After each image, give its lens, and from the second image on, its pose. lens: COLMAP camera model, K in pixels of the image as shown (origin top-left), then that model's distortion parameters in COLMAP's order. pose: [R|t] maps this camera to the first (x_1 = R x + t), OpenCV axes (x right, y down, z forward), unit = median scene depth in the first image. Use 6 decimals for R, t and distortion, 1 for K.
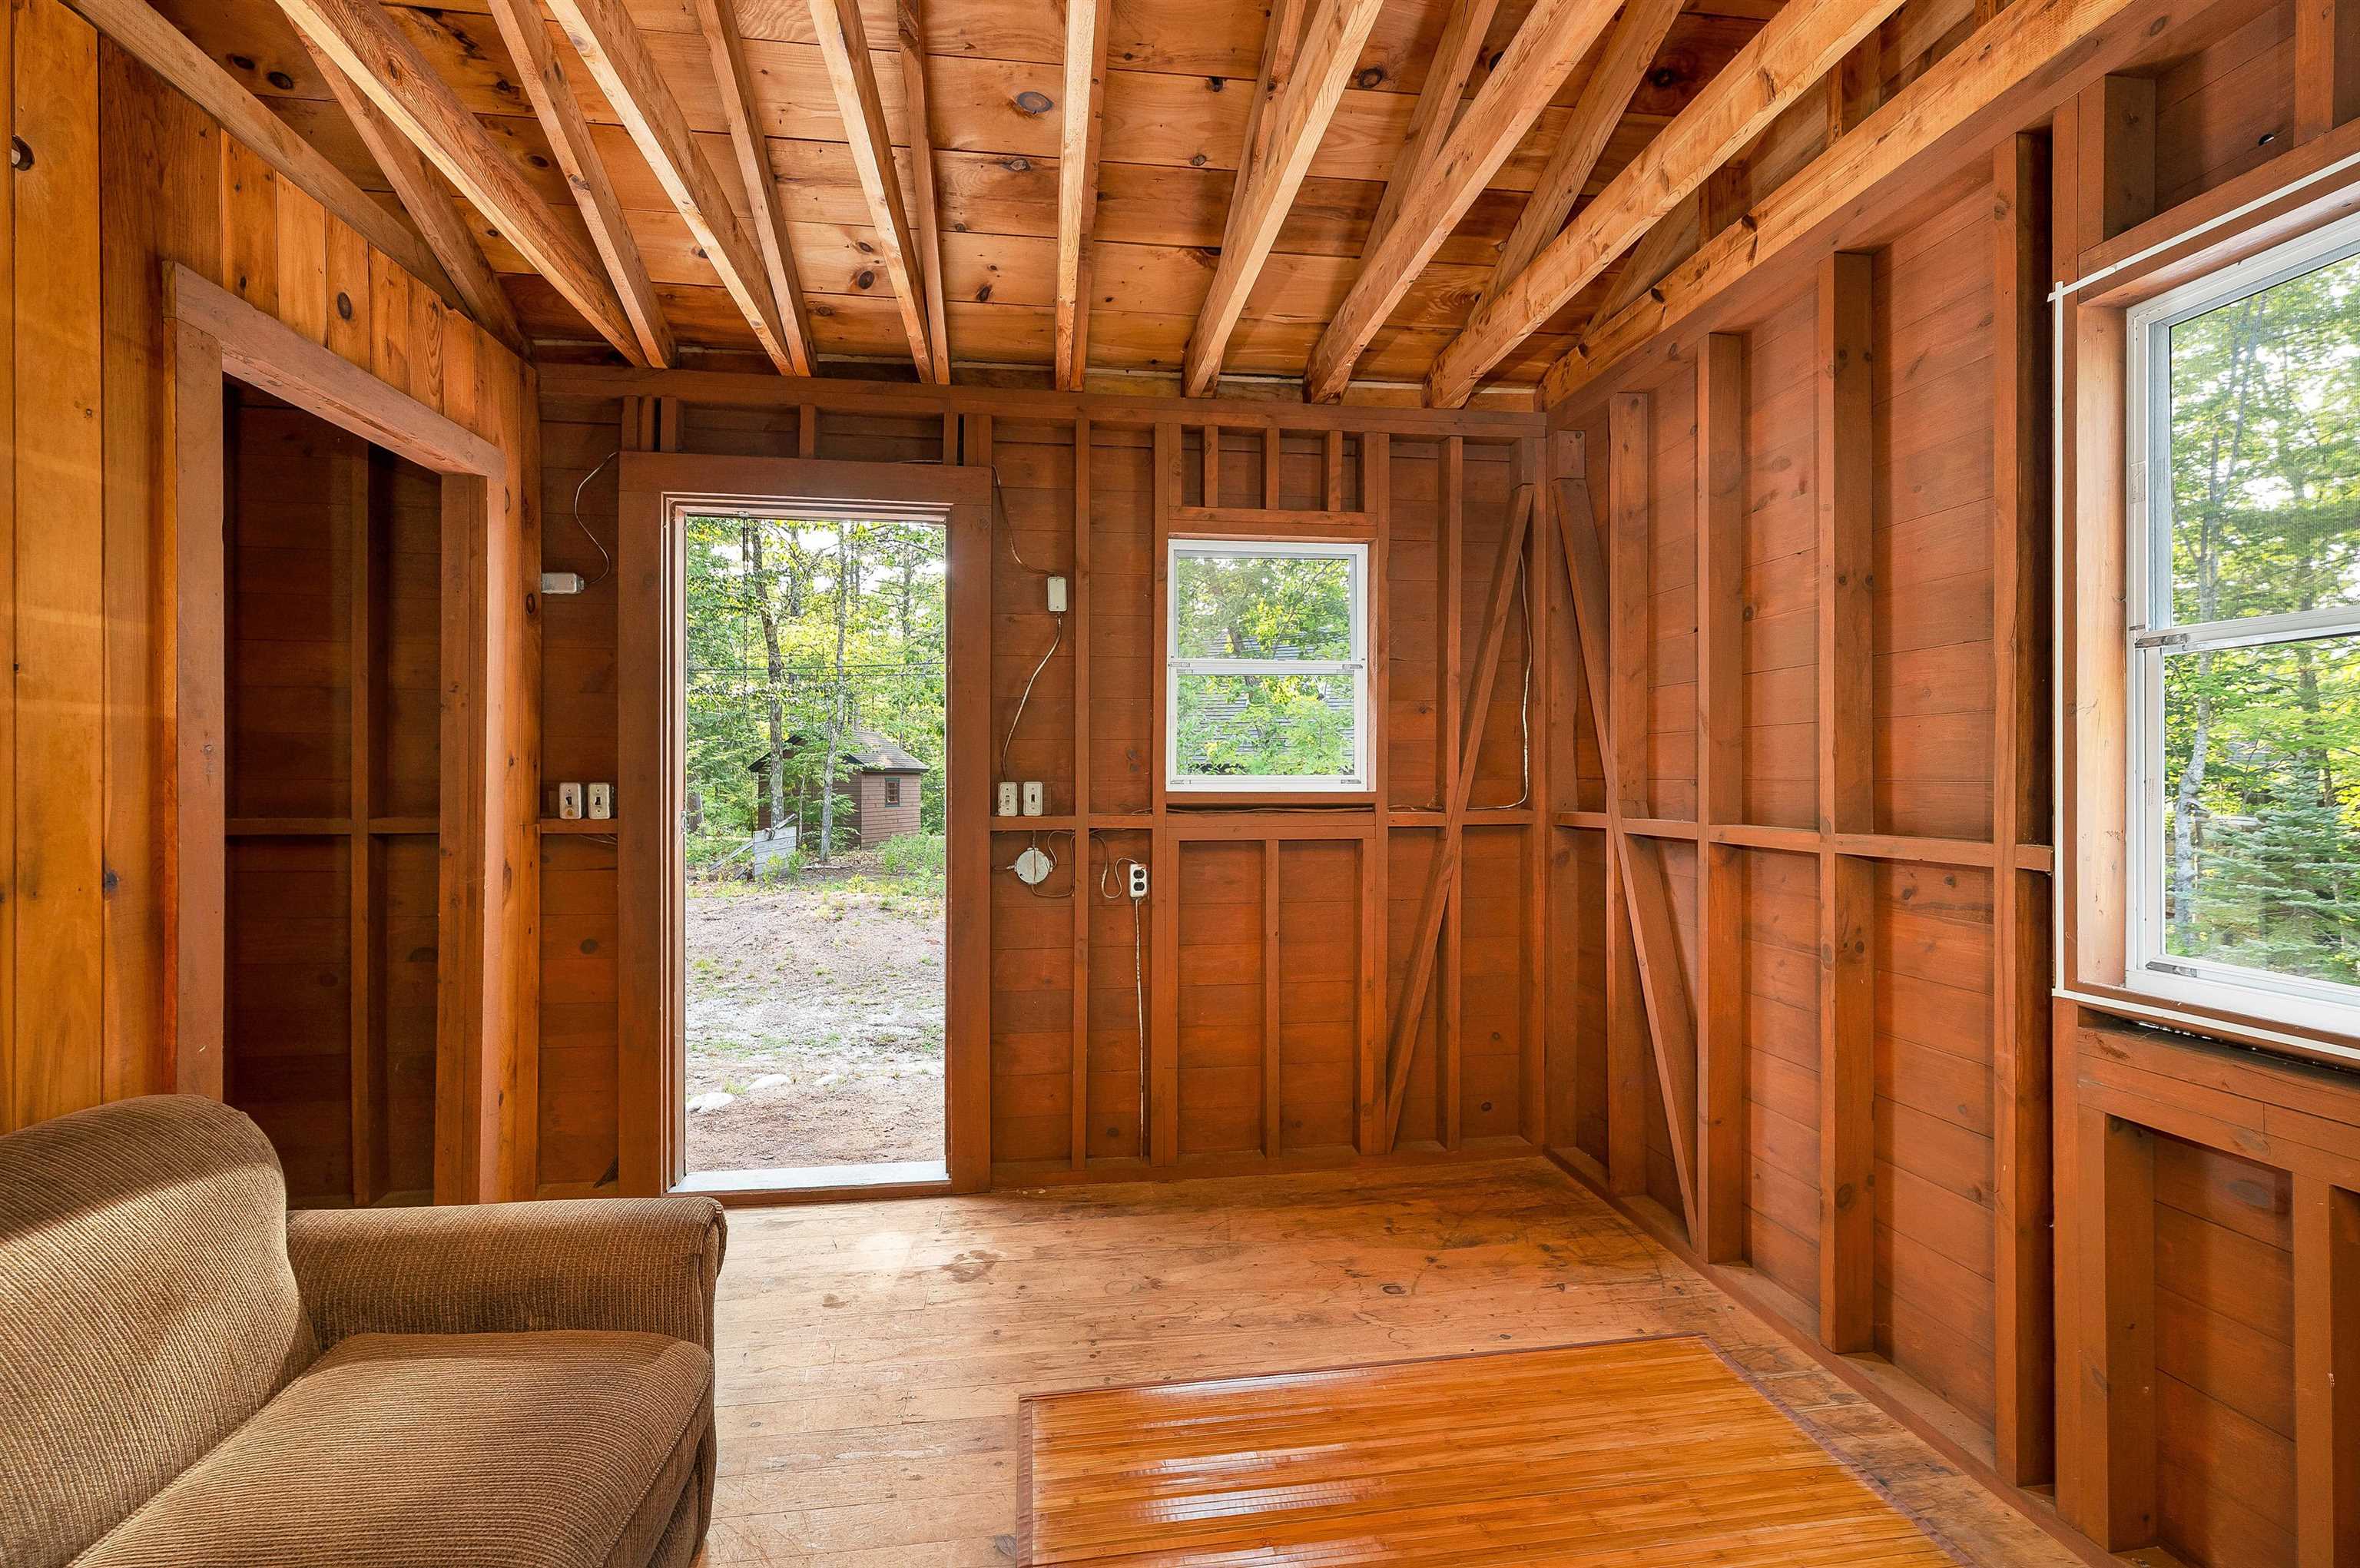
lens RADIAL K [[1008.3, 0, 1160.8], [0, 1008.3, 776.0], [0, 0, 1]] dist [-0.000115, -0.000596]
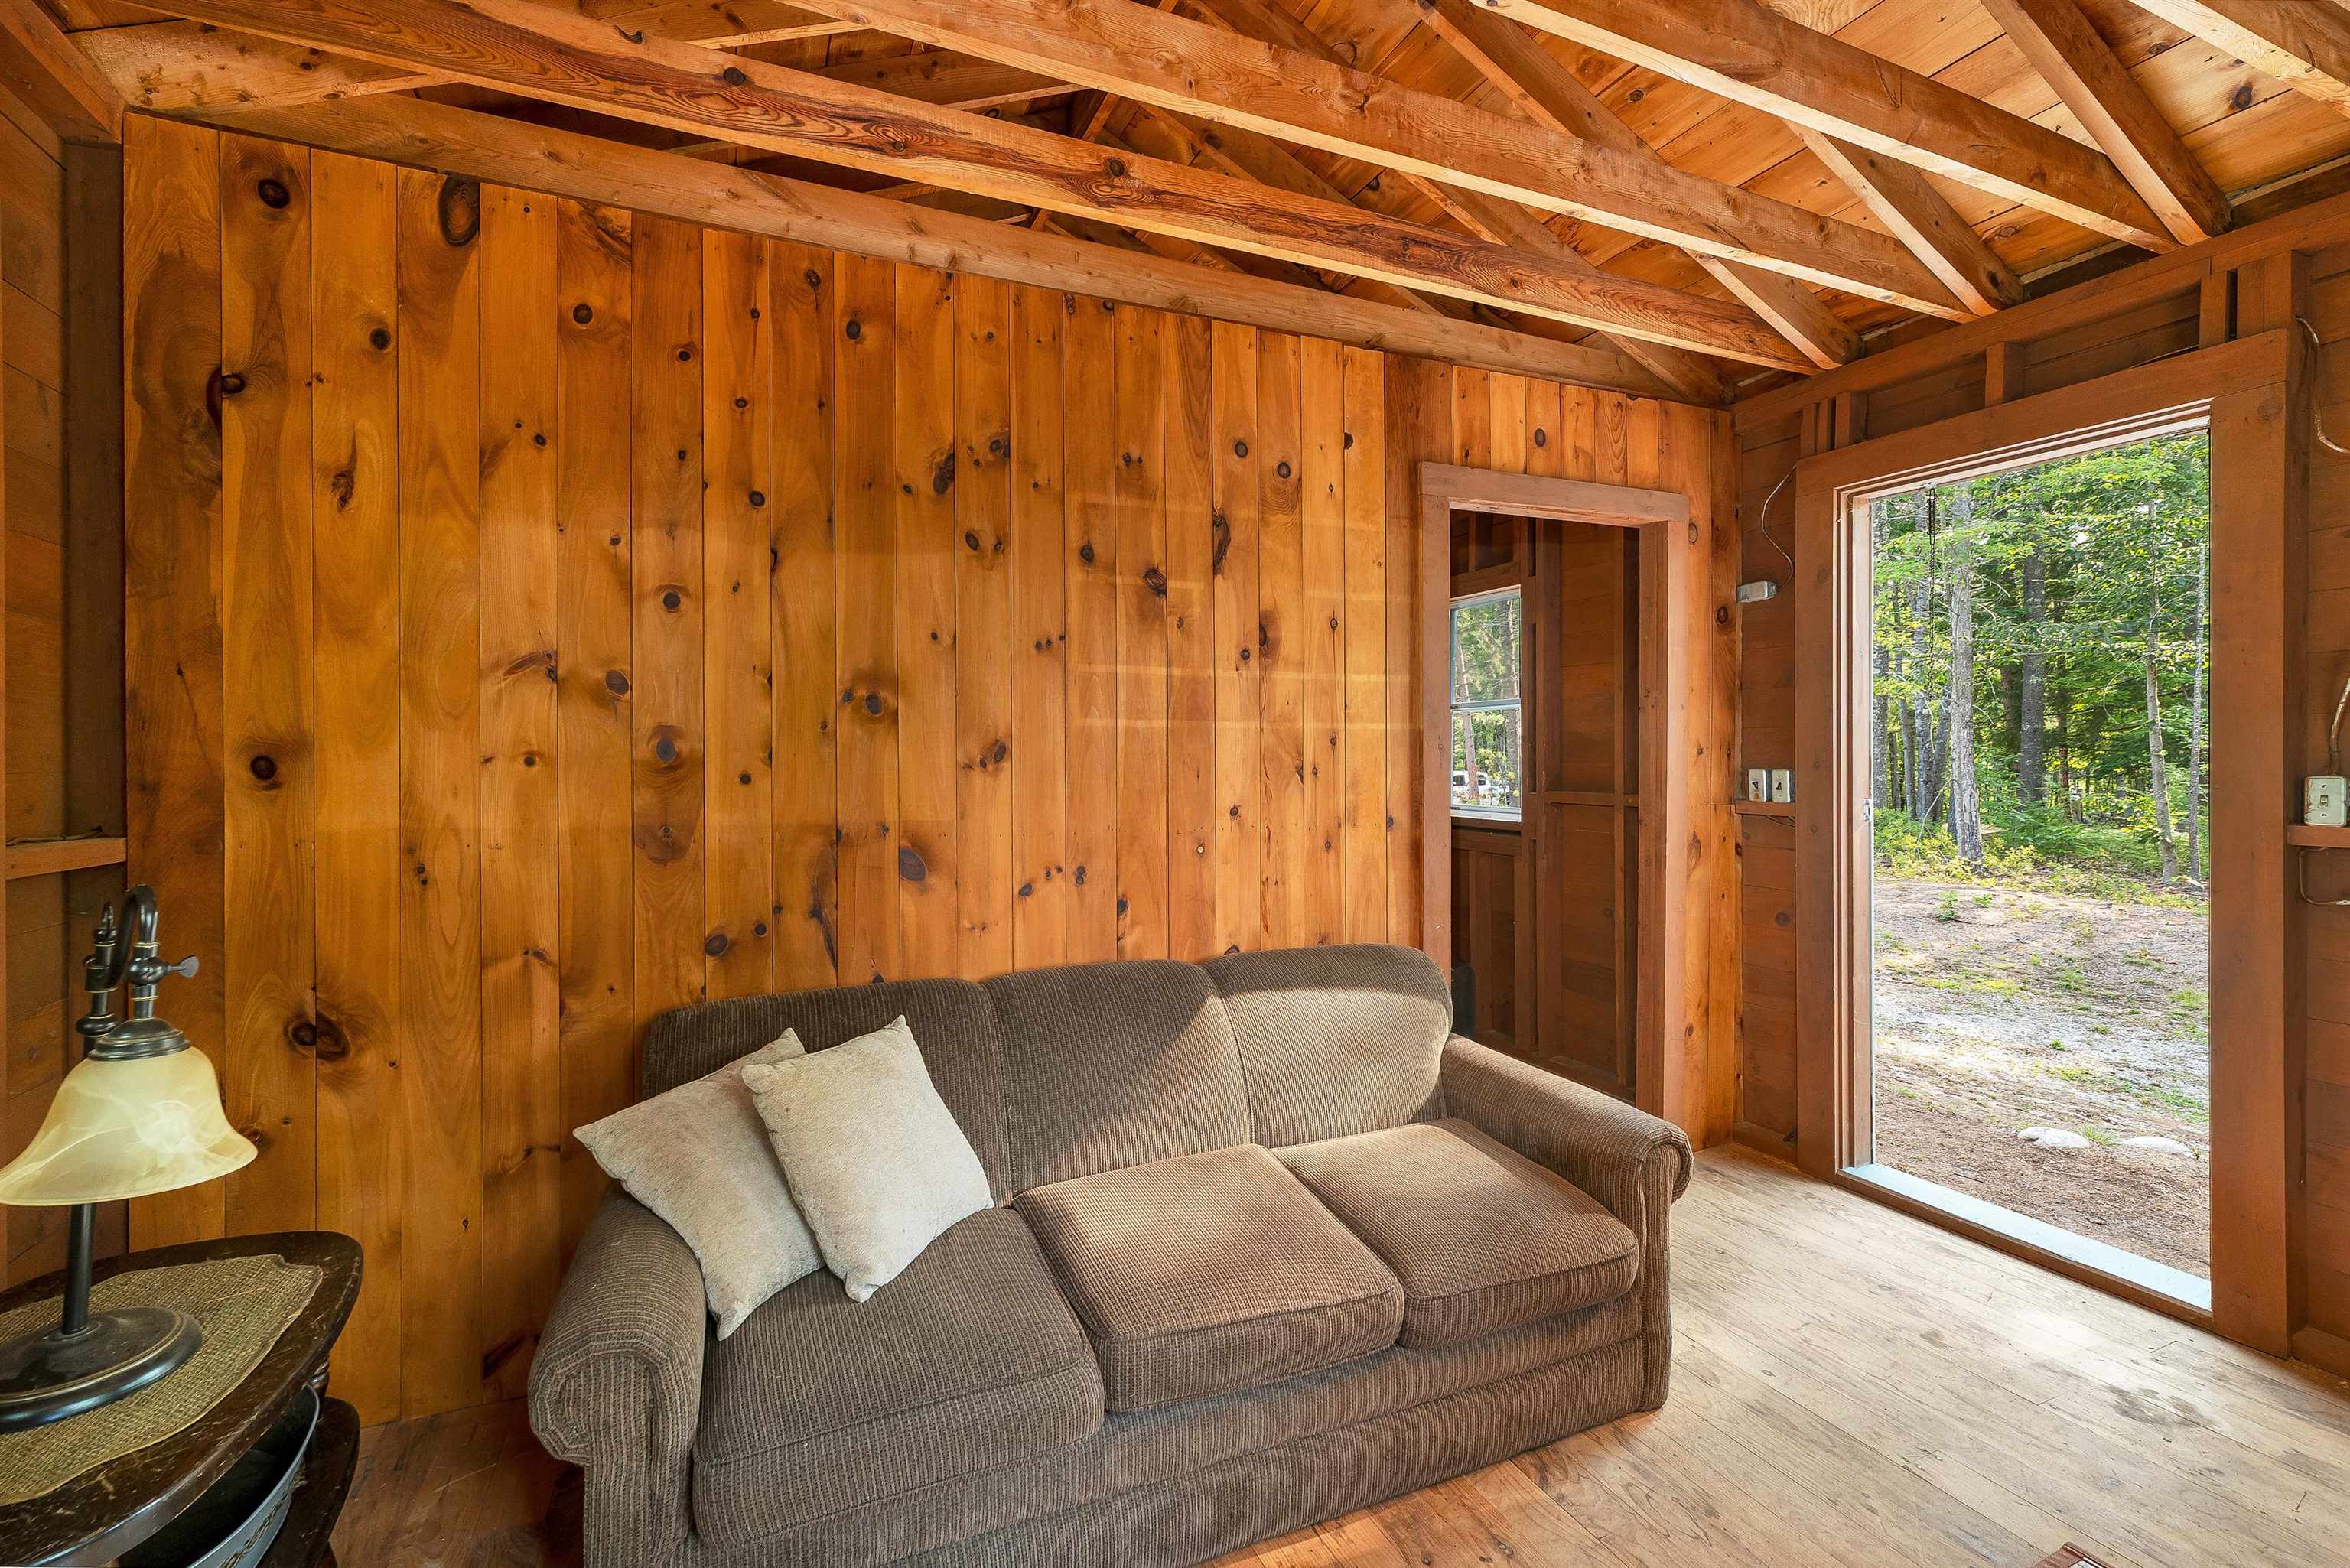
lens RADIAL K [[991.2, 0, 1185.8], [0, 991.2, 762.4], [0, 0, 1]] dist [-0.002293, -0.000063]
pose [[0.288060, 0.005604, -0.957596, 0.332320], [-0.002433, 0.999984, 0.005120, -0.005581], [0.957609, 0.000855, 0.288069, 0.086037]]
